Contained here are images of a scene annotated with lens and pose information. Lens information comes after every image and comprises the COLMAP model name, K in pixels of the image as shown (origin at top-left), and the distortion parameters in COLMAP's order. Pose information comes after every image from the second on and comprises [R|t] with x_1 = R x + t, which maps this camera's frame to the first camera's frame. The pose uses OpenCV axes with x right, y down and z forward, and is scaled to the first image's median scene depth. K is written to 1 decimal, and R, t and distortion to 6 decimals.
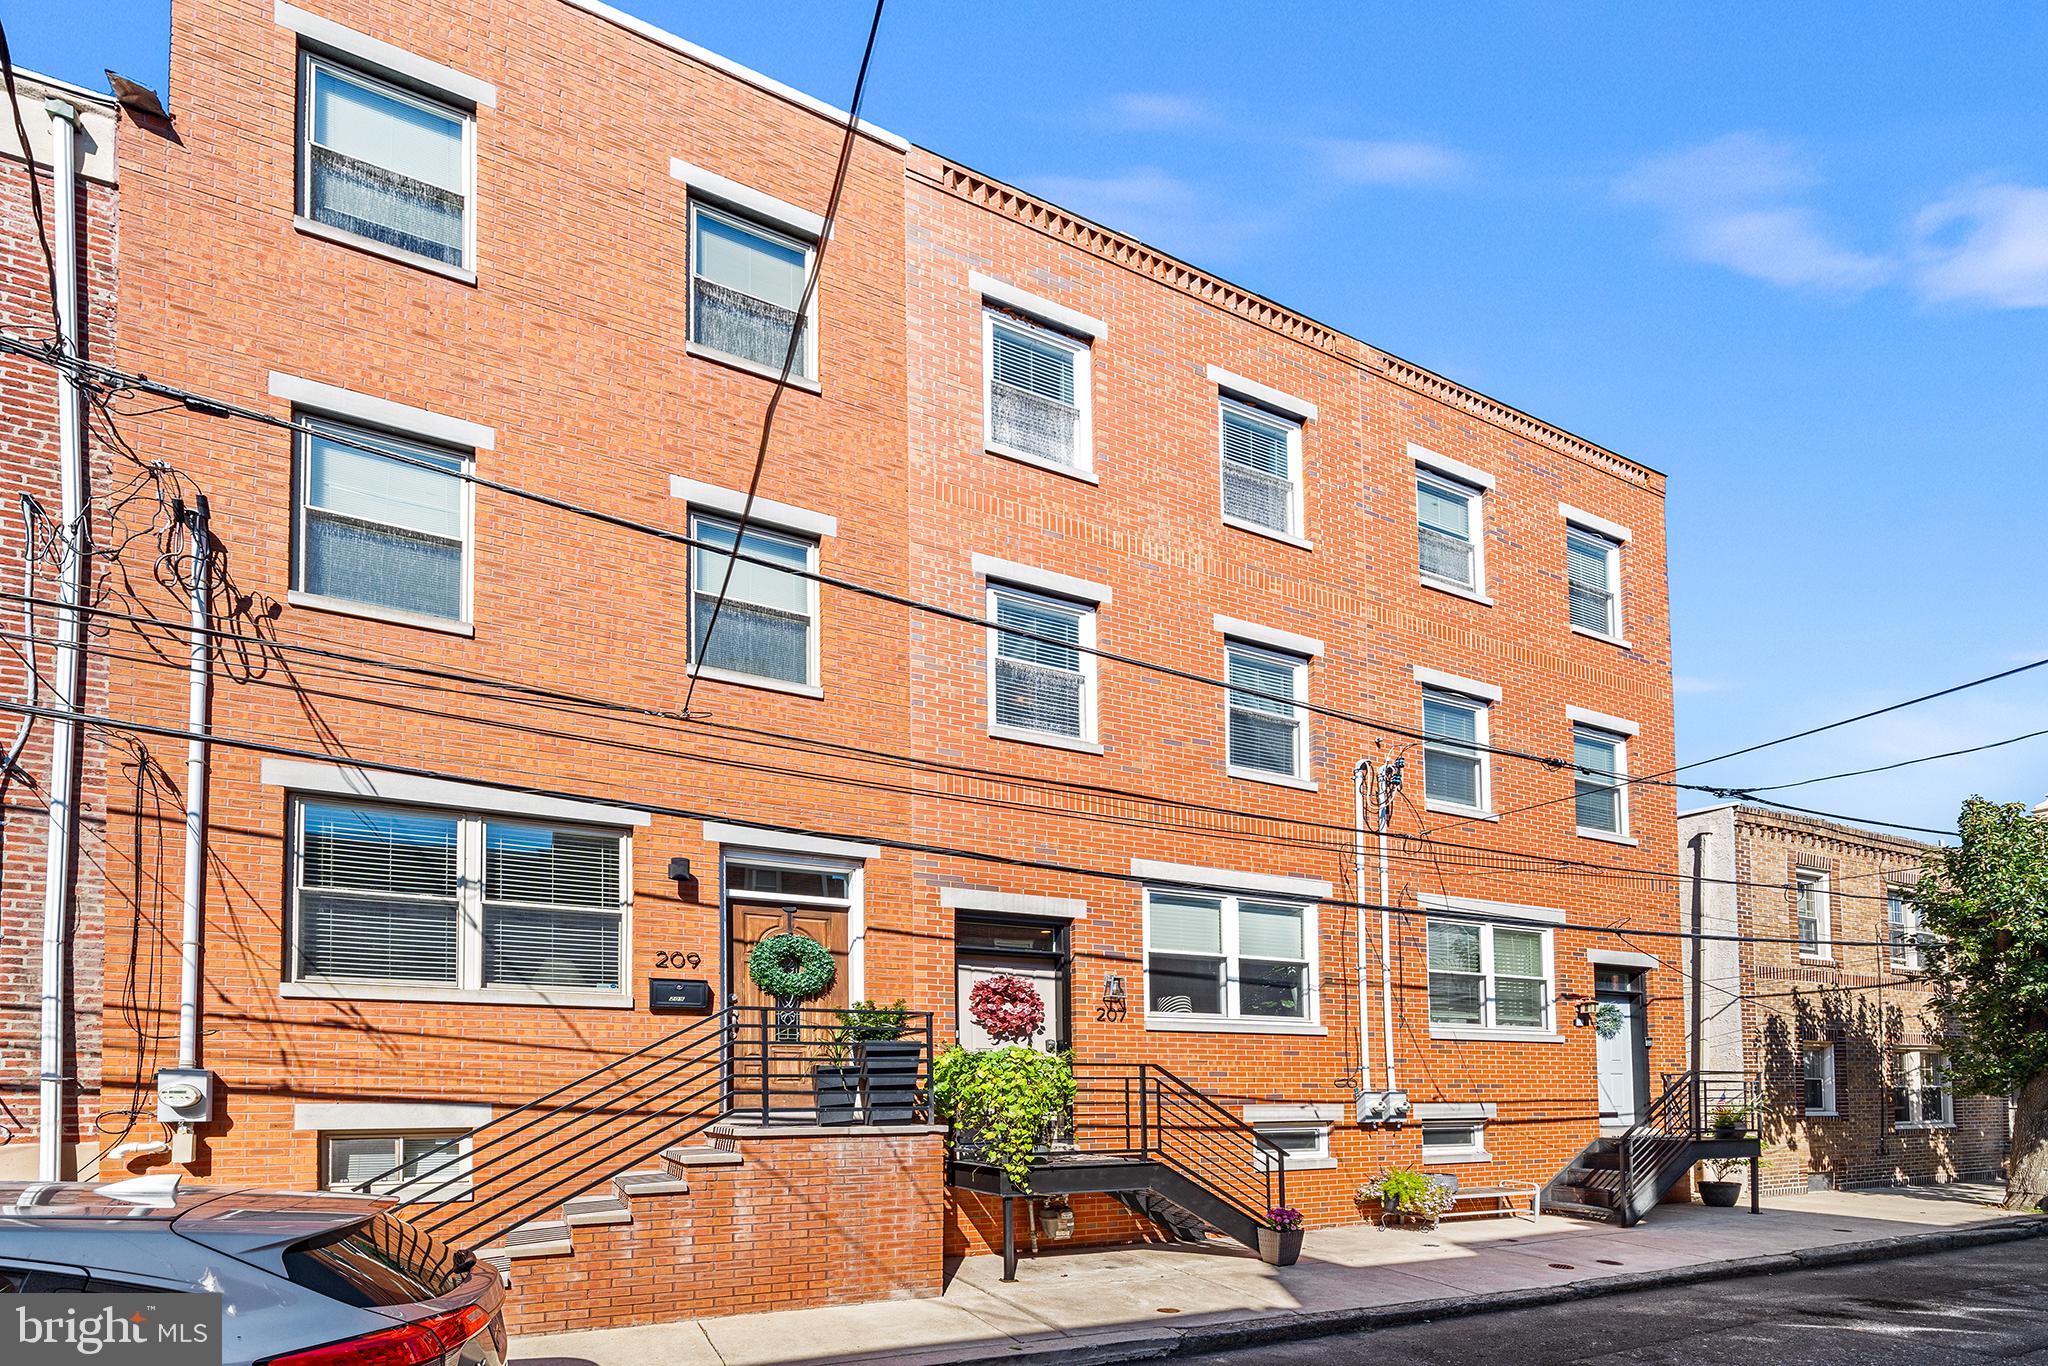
lens RADIAL K [[804.4, 0, 1036.2], [0, 804.4, 691.2], [0, 0, 1]] dist [0.000041, -0.000626]
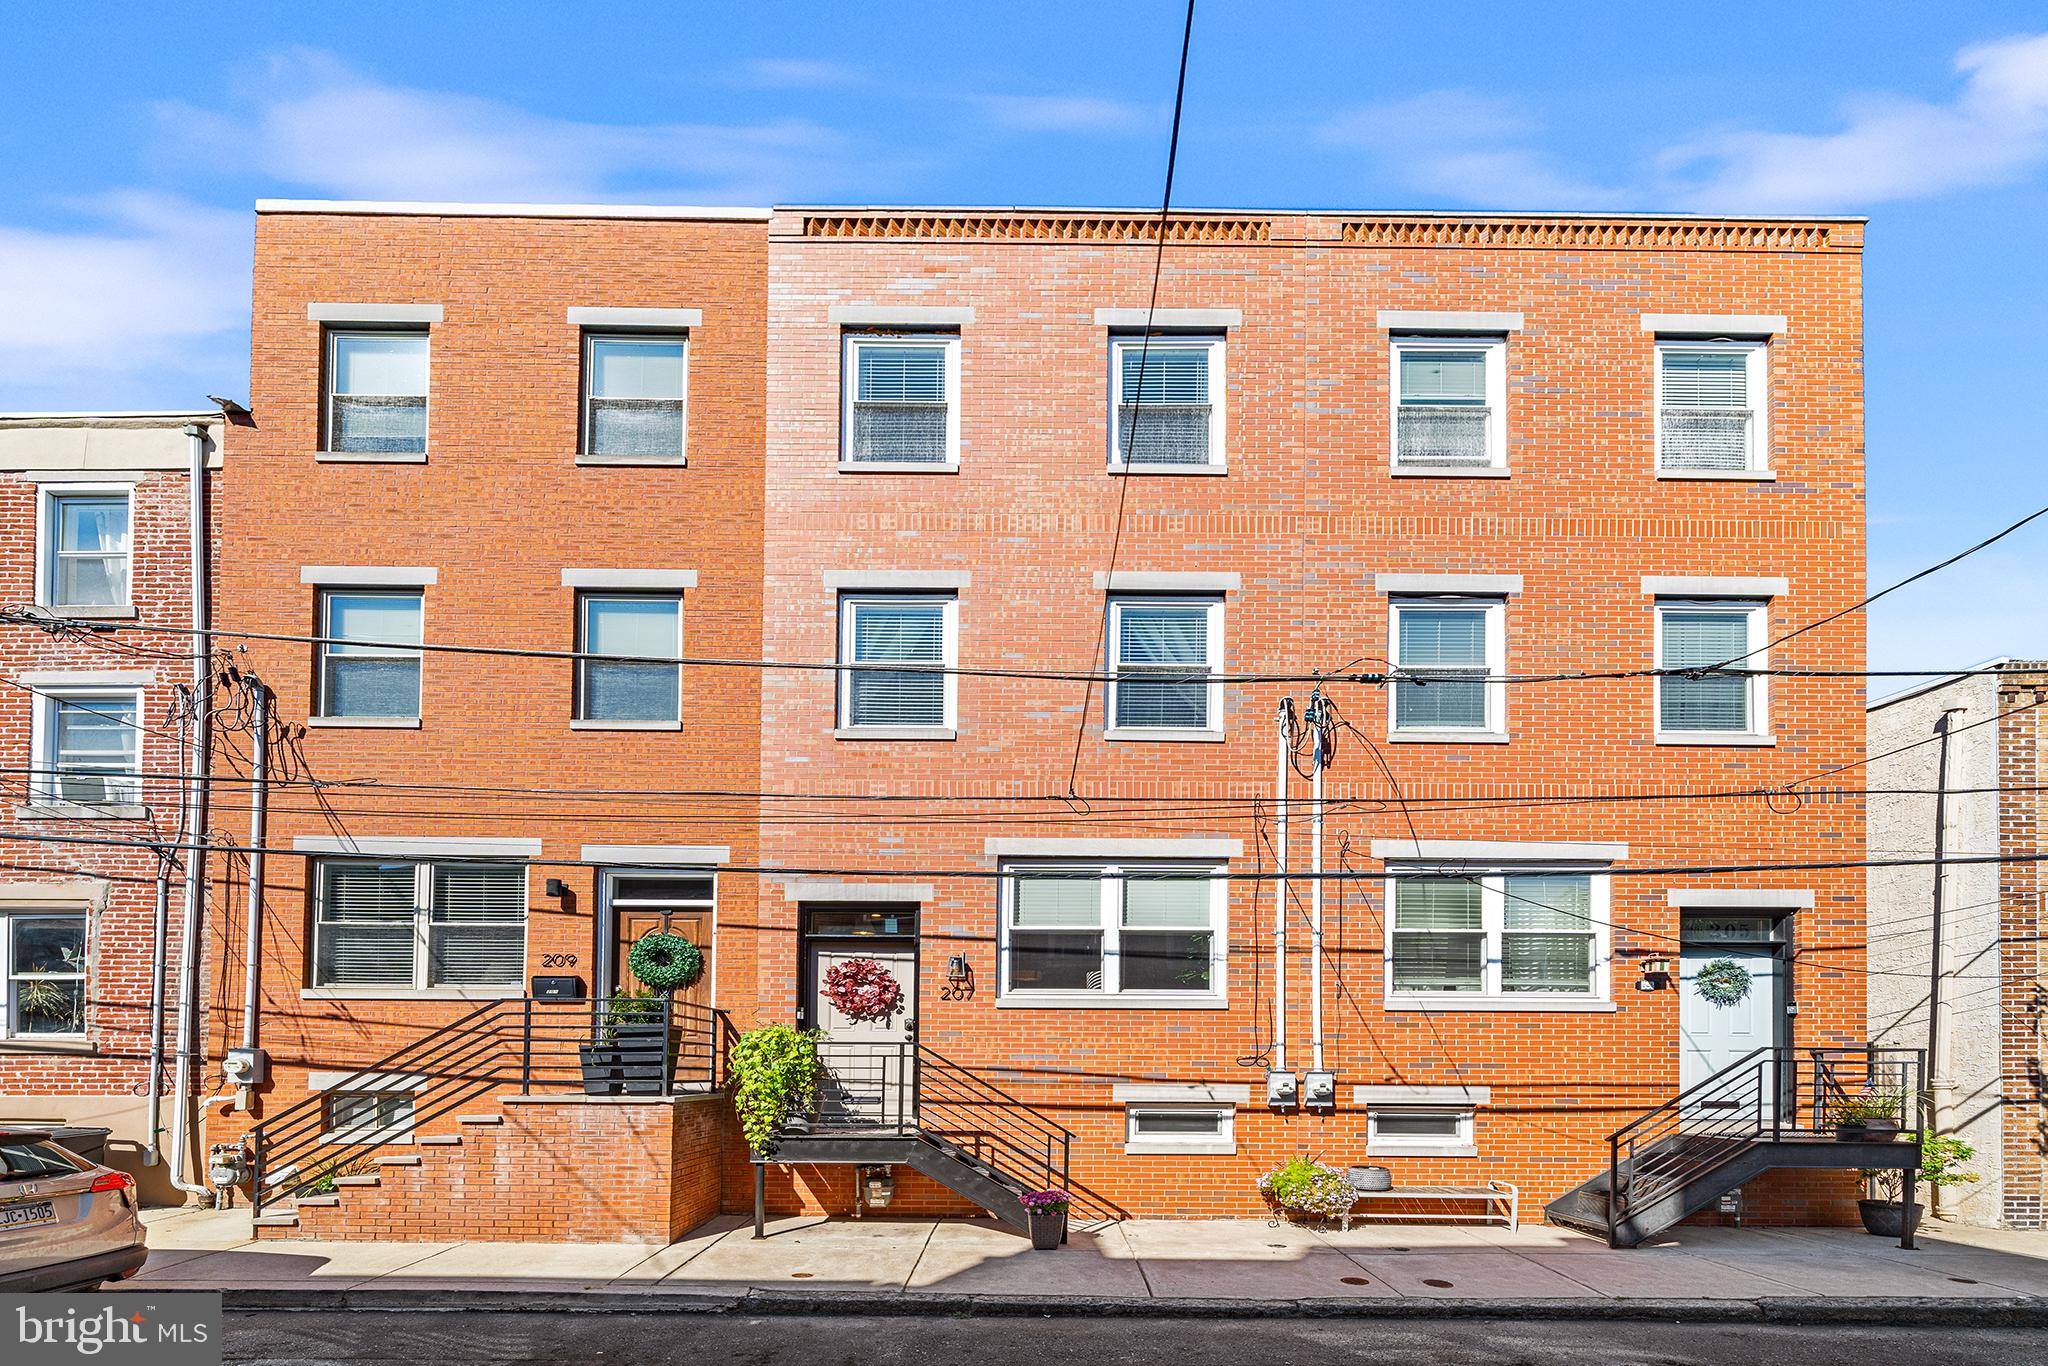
lens RADIAL K [[804.4, 0, 1040.7], [0, 804.4, 676.0], [0, 0, 1]] dist [0.000041, -0.000626]
pose [[0.916966, -0.167605, -0.362052, 0.635803], [0.171582, 0.984937, -0.021393, 0.045691], [0.360185, -0.042505, 0.931912, 0.104932]]
